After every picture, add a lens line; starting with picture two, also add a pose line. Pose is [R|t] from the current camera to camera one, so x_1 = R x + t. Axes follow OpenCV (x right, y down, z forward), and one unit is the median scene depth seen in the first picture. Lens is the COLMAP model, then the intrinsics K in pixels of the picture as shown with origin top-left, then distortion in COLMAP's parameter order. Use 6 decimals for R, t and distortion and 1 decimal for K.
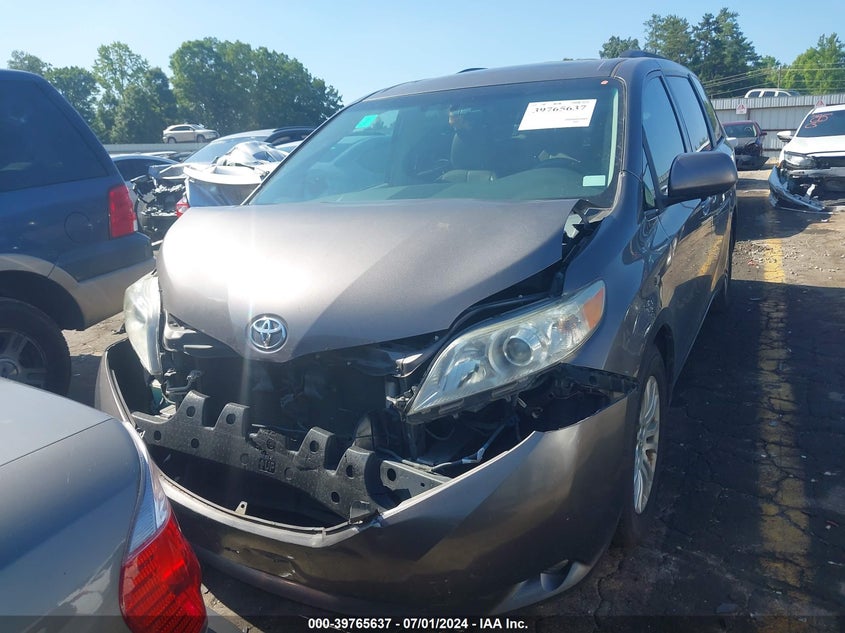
lens RADIAL K [[676.8, 0, 427.1], [0, 676.8, 317.9], [0, 0, 1]] dist [0.008052, -0.005013]
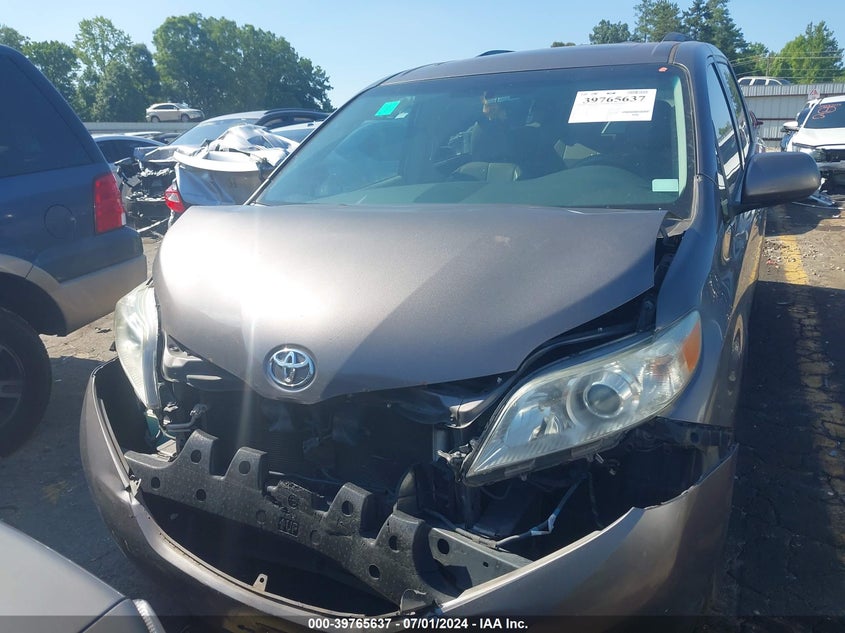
lens RADIAL K [[676.8, 0, 415.4], [0, 676.8, 316.7], [0, 0, 1]] dist [0.008052, -0.005013]
pose [[0.999844, 0.014246, 0.010430, -0.062232], [-0.014479, 0.999641, 0.022554, -0.041074], [-0.010105, -0.022702, 0.999691, 0.114321]]
